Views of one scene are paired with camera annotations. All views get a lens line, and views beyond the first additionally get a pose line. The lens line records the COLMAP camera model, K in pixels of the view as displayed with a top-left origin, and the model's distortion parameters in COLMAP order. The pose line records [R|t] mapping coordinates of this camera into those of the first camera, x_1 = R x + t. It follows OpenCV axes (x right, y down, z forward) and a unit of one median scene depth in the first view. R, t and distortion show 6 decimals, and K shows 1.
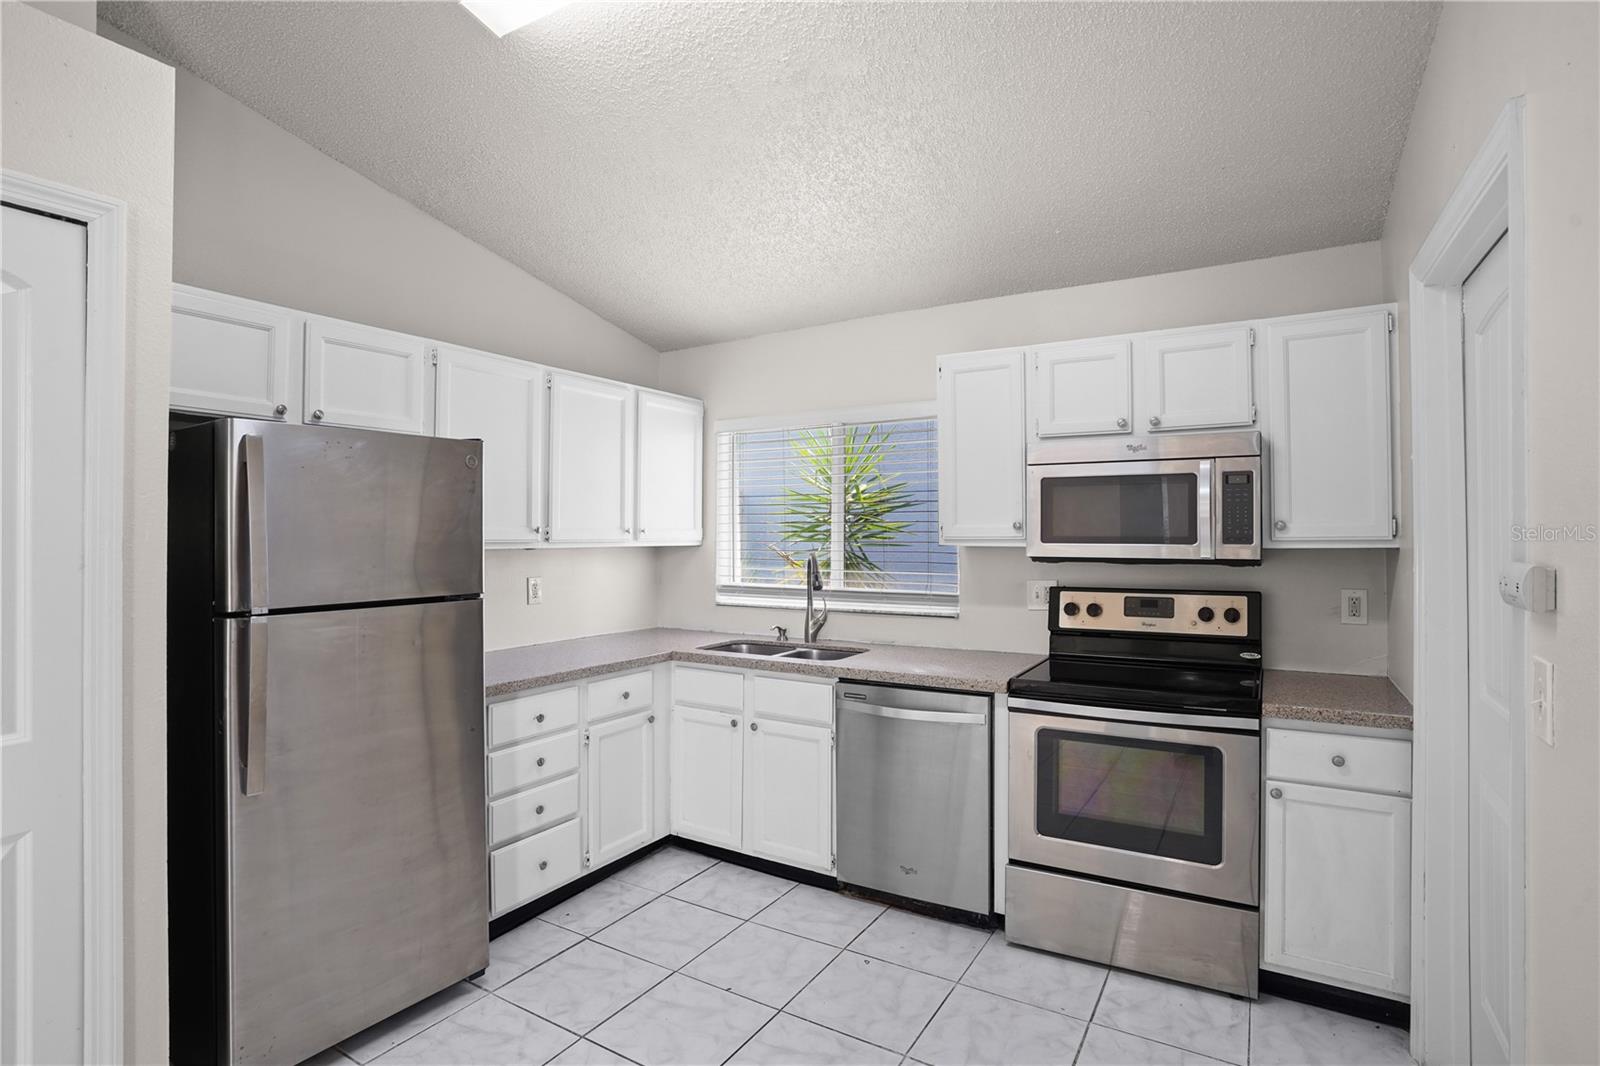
lens RADIAL K [[782.1, 0, 799.3], [0, 782.1, 530.3], [0, 0, 1]] dist [-0.036125, 0.012585]
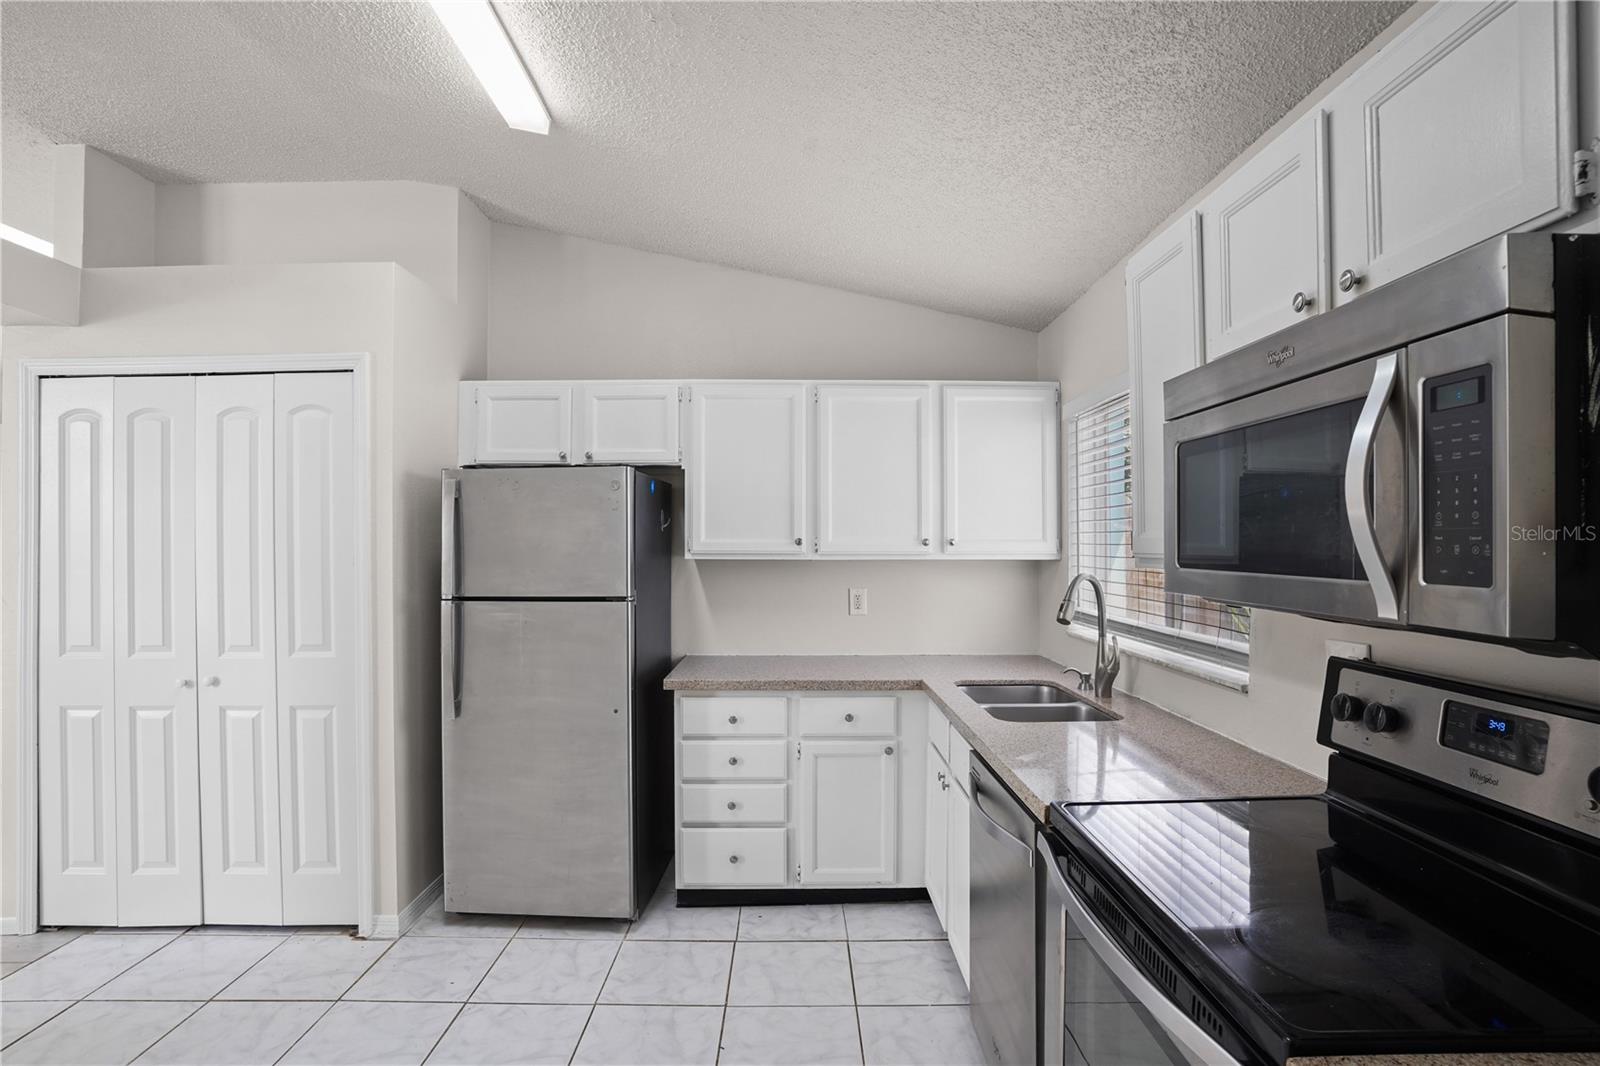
lens RADIAL K [[782.1, 0, 804.3], [0, 782.1, 544.5], [0, 0, 1]] dist [-0.036125, 0.012585]
pose [[0.537988, 0.002326, -0.842949, 0.568984], [0.001971, 0.999990, 0.004017, -0.001590], [0.842950, -0.003823, 0.537978, 0.469234]]
